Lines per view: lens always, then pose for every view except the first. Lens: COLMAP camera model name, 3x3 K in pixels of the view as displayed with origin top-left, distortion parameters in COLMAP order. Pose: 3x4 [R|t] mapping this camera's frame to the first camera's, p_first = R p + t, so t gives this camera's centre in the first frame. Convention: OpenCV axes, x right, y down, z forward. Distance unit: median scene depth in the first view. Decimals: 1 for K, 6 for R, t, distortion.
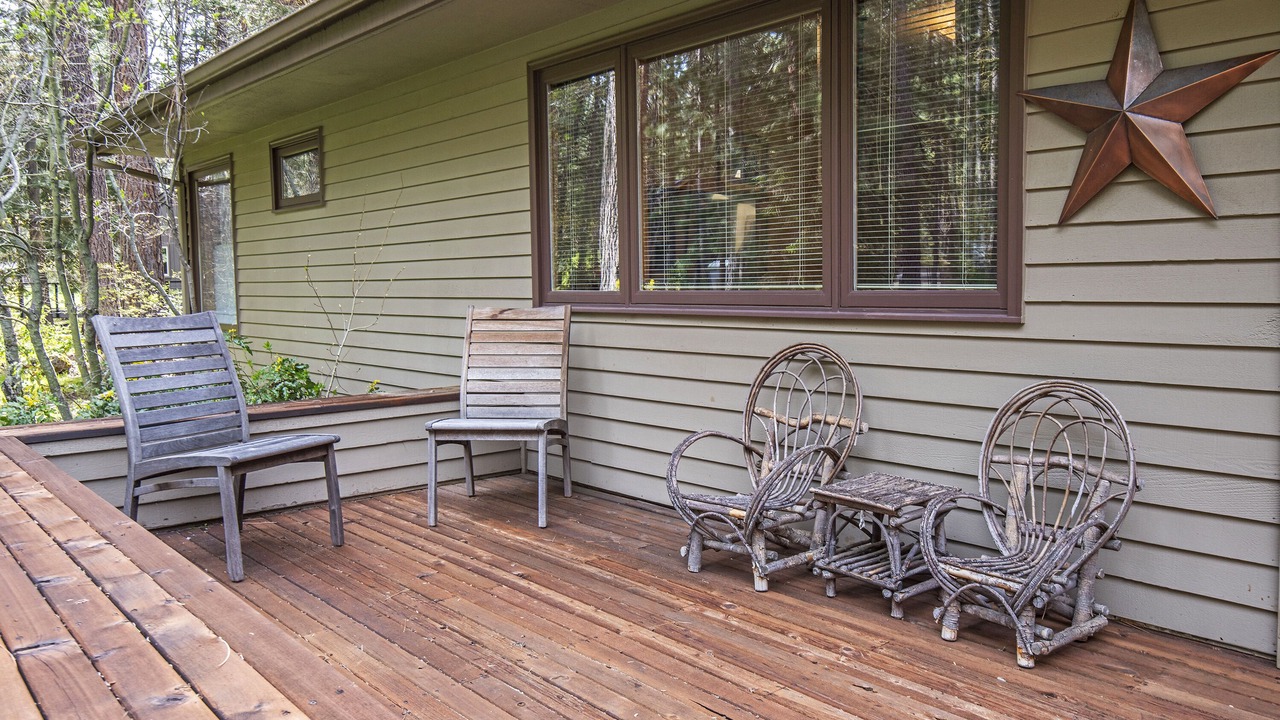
lens RADIAL K [[954.4, 0, 639.5], [0, 954.4, 357.9], [0, 0, 1]] dist [0.005477, -0.000209]
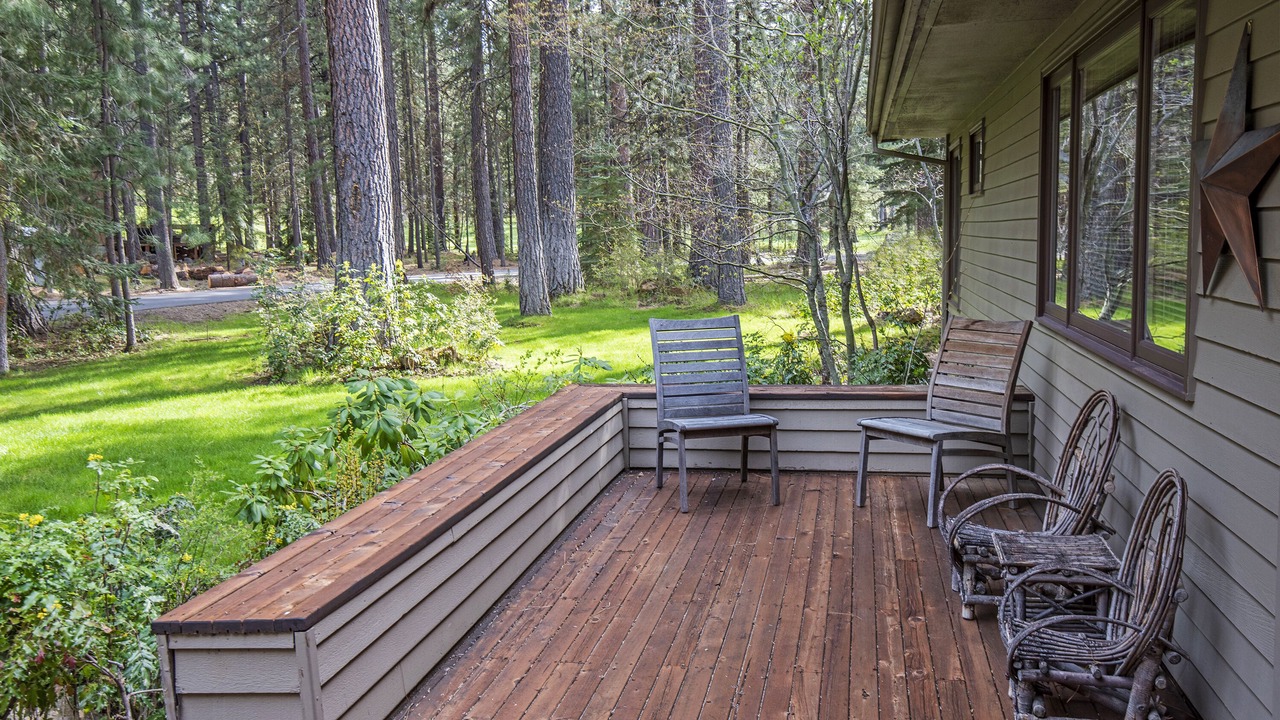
lens RADIAL K [[1067.1, 0, 639.6], [0, 1067.1, 362.7], [0, 0, 1]] dist [0.004466, 0.000602]
pose [[0.612061, 0.093533, -0.785260, 0.755695], [-0.048368, 0.995549, 0.080882, -0.111577], [0.789330, -0.011523, 0.613861, -0.021323]]
